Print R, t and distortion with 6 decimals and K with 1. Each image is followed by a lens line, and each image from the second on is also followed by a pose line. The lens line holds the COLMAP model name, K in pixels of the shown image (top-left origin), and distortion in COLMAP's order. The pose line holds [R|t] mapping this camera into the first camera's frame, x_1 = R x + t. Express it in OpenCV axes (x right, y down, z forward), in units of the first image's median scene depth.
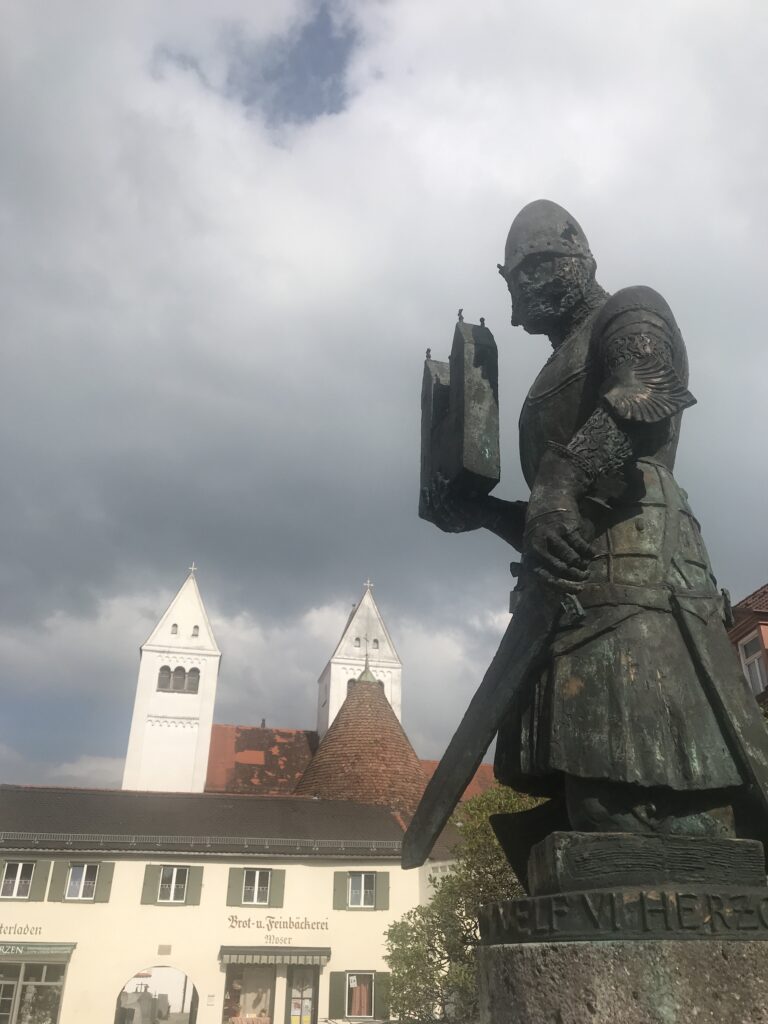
lens RADIAL K [[894.7, 0, 384.0], [0, 894.7, 512.0], [0, 0, 1]] dist [0.113630, -0.005511]
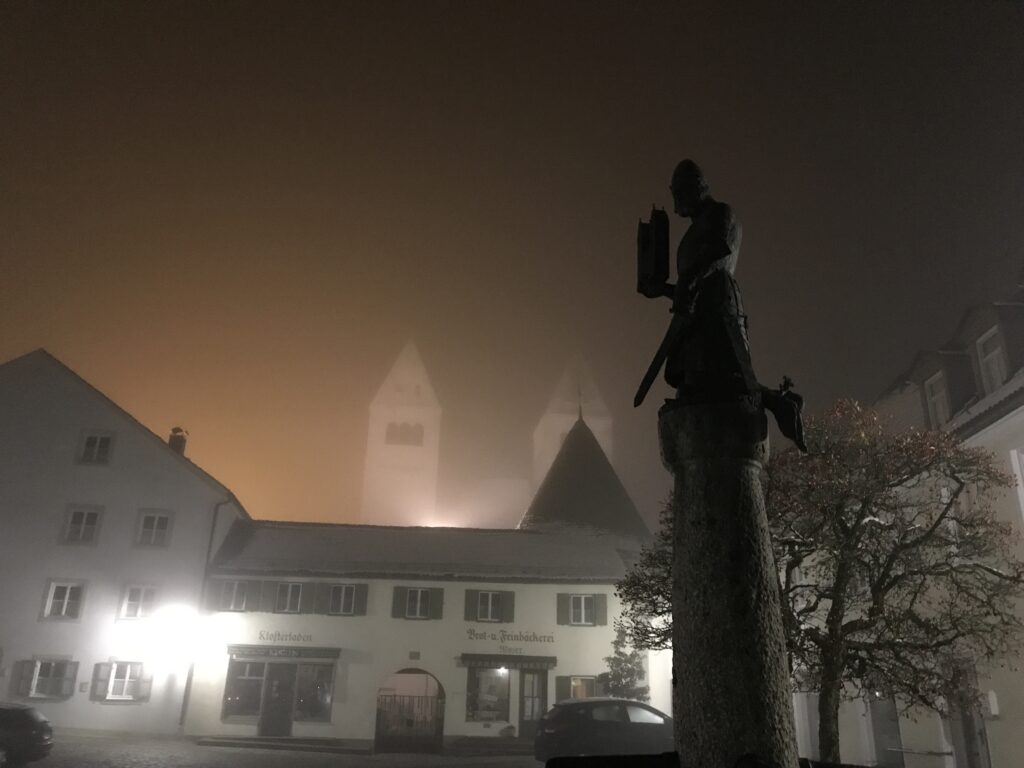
lens RADIAL K [[894.7, 0, 512.0], [0, 894.7, 384.0], [0, 0, 1]] dist [0.113630, -0.005511]
pose [[0.995736, -0.023556, -0.089195, -0.041390], [0.034474, 0.991817, 0.122927, -0.027008], [0.085570, -0.125478, 0.988399, -0.689958]]
